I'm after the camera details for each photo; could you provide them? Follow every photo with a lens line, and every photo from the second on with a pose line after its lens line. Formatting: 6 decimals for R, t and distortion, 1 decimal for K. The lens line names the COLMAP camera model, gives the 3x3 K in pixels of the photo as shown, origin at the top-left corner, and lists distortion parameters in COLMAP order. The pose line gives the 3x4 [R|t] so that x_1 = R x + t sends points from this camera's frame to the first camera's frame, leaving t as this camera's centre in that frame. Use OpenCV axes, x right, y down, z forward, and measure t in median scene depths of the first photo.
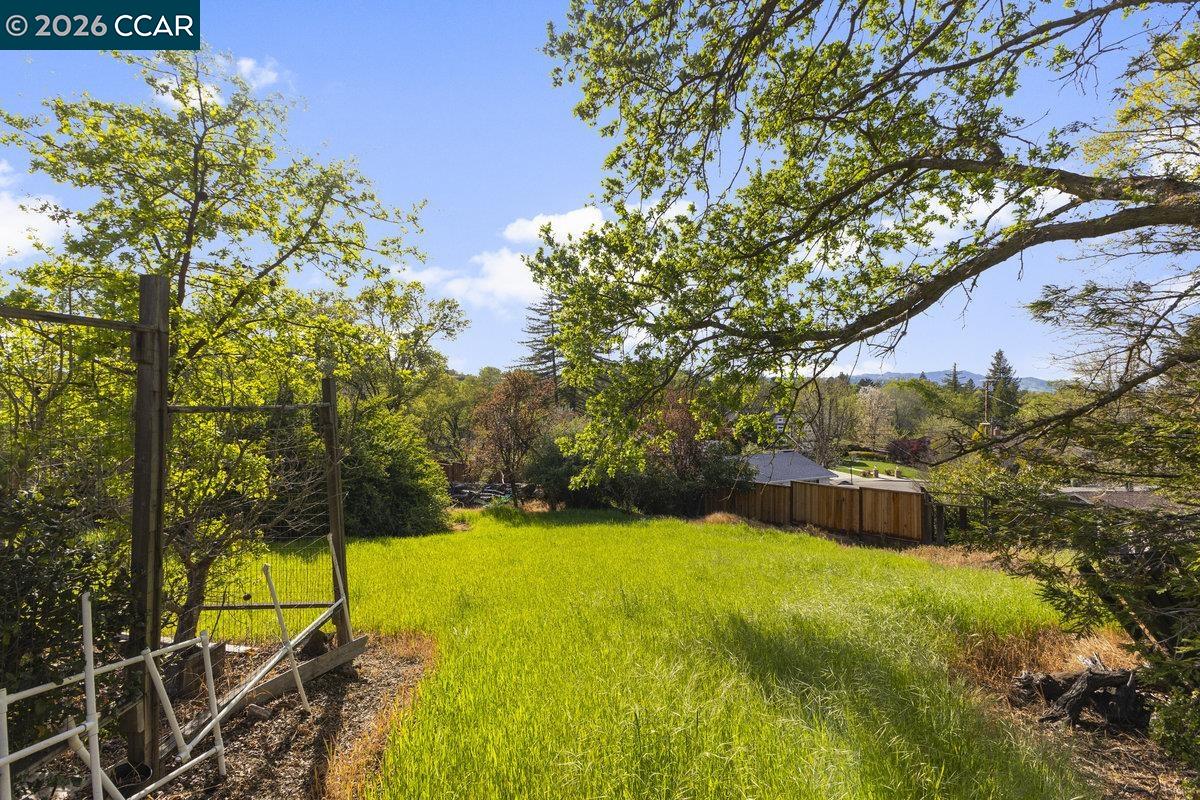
lens RADIAL K [[522.3, 0, 600.3], [0, 522.3, 400.9], [0, 0, 1]] dist [0.024116, -0.000176]
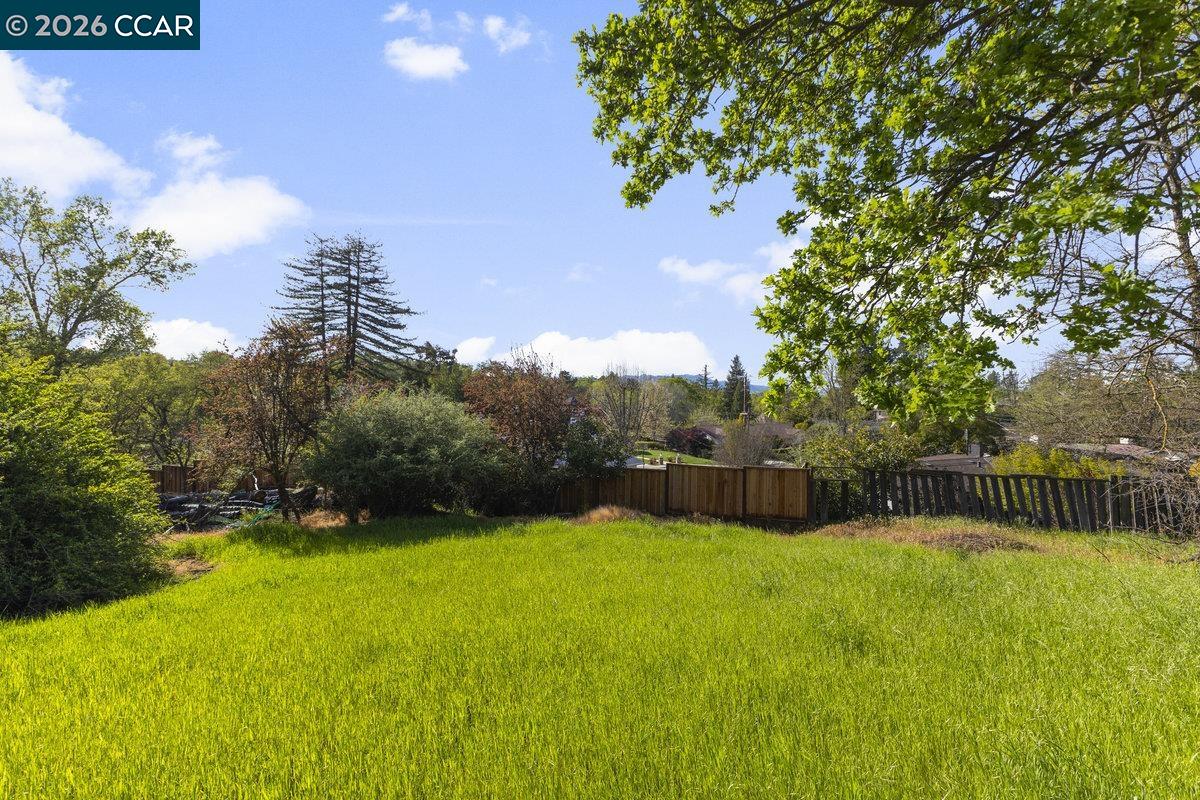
lens RADIAL K [[522.3, 0, 601.2], [0, 522.3, 399.2], [0, 0, 1]] dist [0.024116, -0.000176]
pose [[0.911813, 0.010553, 0.410470, -0.072470], [-0.011117, 0.999938, -0.001015, 0.040355], [-0.410456, -0.003638, 0.911873, 0.218060]]
